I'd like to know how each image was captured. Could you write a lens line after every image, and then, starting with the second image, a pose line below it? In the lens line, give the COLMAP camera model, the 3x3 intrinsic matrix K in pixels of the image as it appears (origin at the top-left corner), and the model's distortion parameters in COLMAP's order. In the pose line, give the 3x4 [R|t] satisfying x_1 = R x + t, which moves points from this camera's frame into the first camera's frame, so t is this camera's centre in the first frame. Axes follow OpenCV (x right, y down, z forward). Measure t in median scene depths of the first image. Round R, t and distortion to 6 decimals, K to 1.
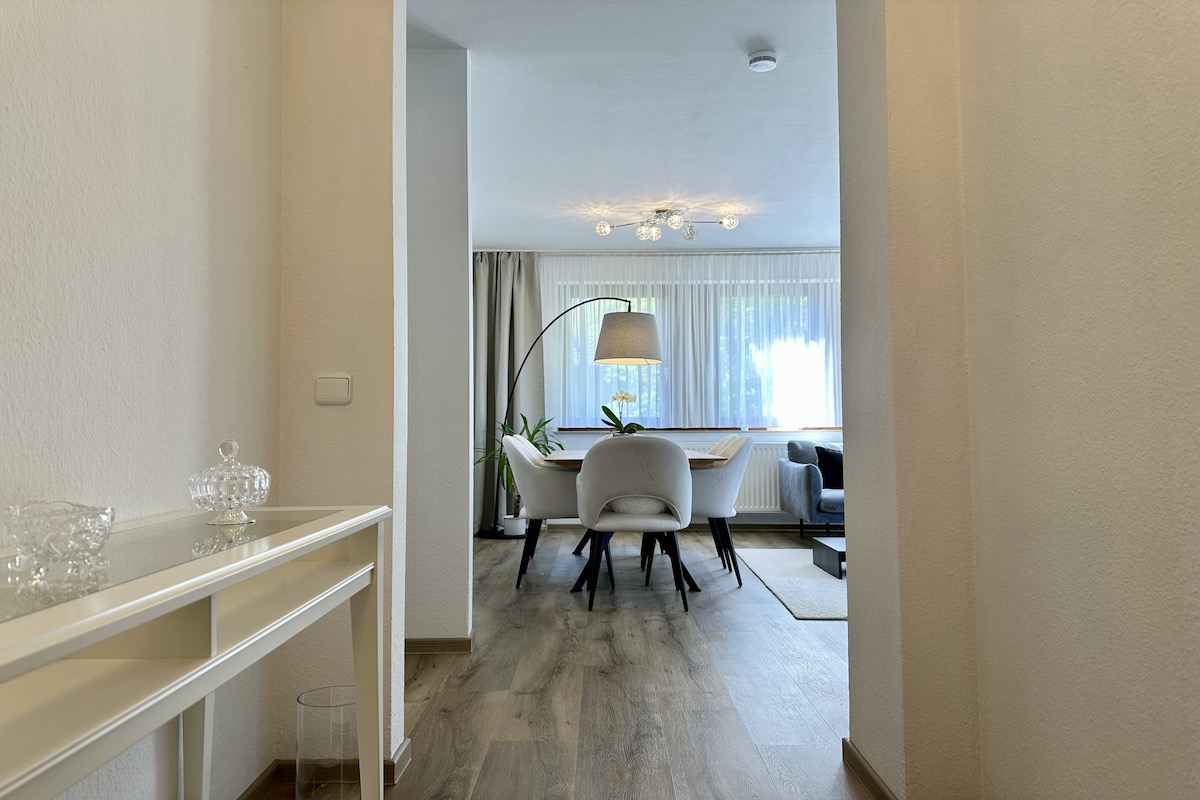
lens RADIAL K [[821.7, 0, 621.7], [0, 821.7, 405.5], [0, 0, 1]] dist [0.043177, -0.052696]
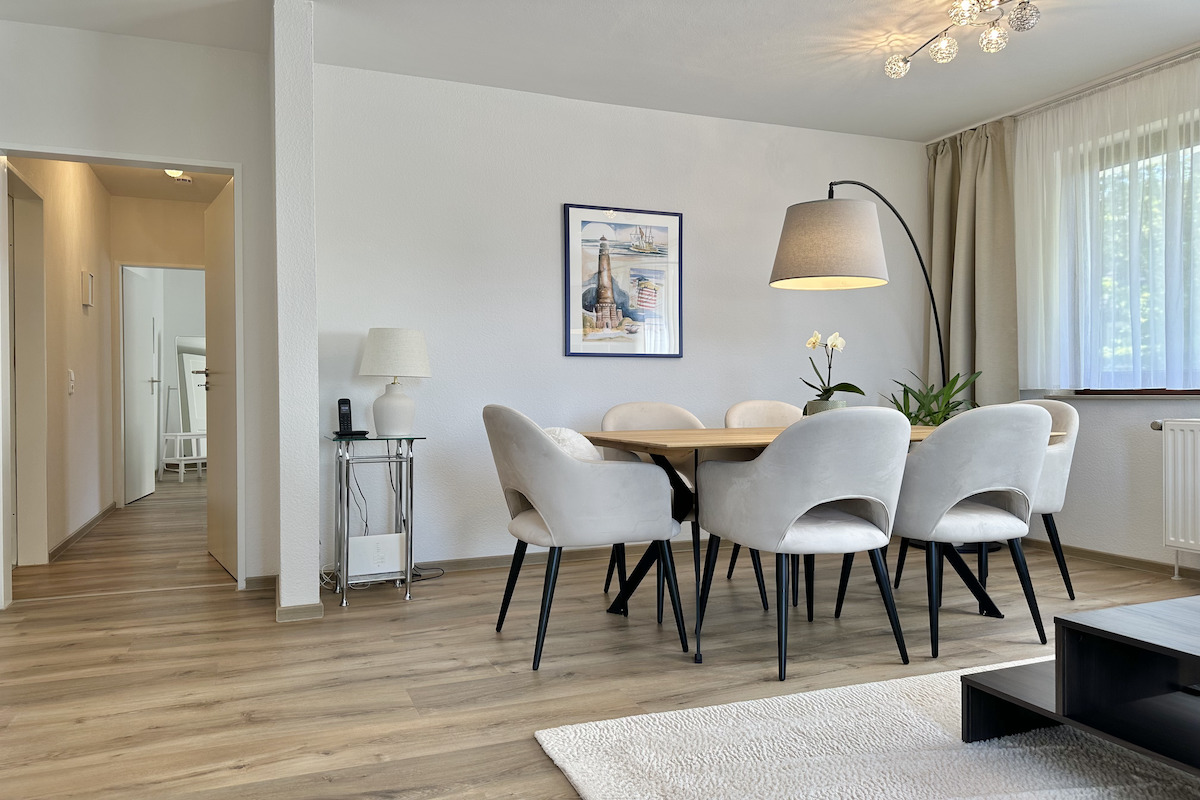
lens RADIAL K [[879.8, 0, 598.8], [0, 879.8, 357.0], [0, 0, 1]] dist [0.003692, 0.003310]
pose [[0.370118, -0.038037, -0.928206, 0.564276], [0.021675, 0.999243, -0.032305, 0.023363], [0.928732, -0.008162, 0.370662, 0.611034]]
